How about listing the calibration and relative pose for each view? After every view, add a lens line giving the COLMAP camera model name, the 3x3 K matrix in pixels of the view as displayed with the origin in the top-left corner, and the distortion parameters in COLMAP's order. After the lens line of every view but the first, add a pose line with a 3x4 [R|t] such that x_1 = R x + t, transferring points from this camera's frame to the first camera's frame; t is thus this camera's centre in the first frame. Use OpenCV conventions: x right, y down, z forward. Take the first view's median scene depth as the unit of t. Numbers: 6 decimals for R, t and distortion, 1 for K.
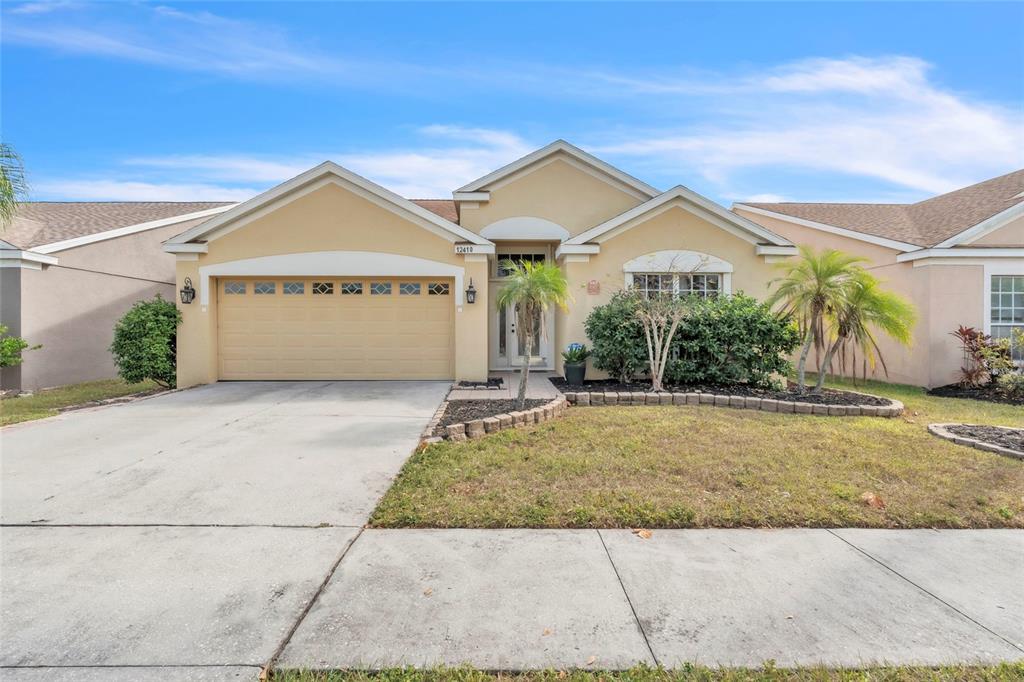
lens RADIAL K [[456.3, 0, 508.2], [0, 456.3, 342.9], [0, 0, 1]] dist [-0.002362, -0.000805]
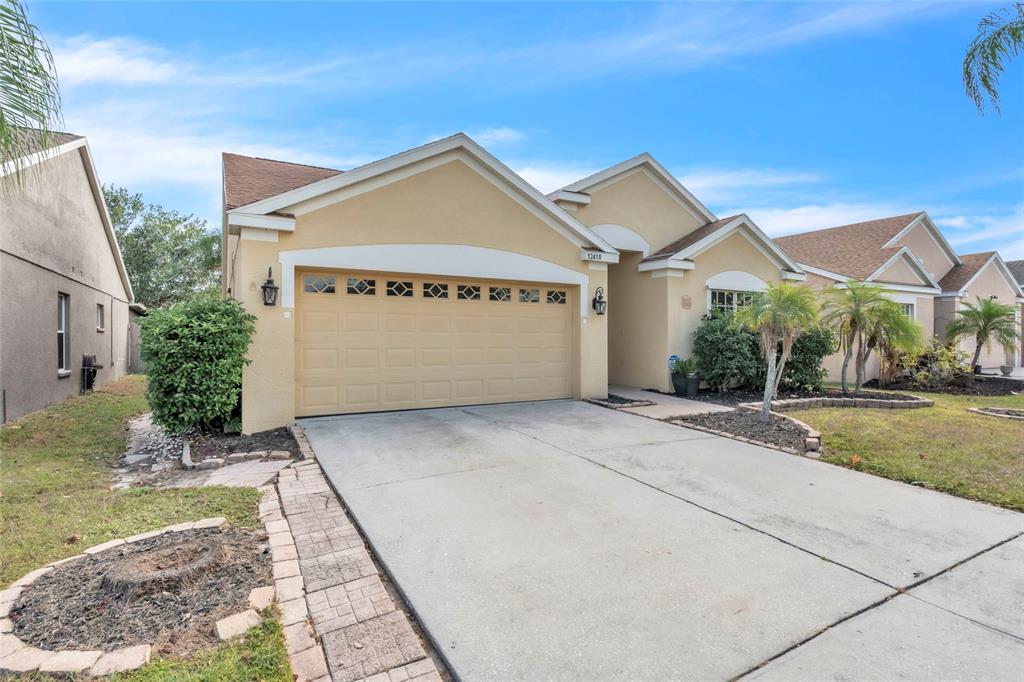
lens RADIAL K [[518.4, 0, 512.0], [0, 518.4, 341.0], [0, 0, 1]] dist [-0.002207, -0.000820]
pose [[0.878736, -0.001353, 0.477307, -0.723793], [0.007808, 0.999903, -0.011541, -0.021539], [-0.477245, 0.013868, 0.878661, 0.154588]]
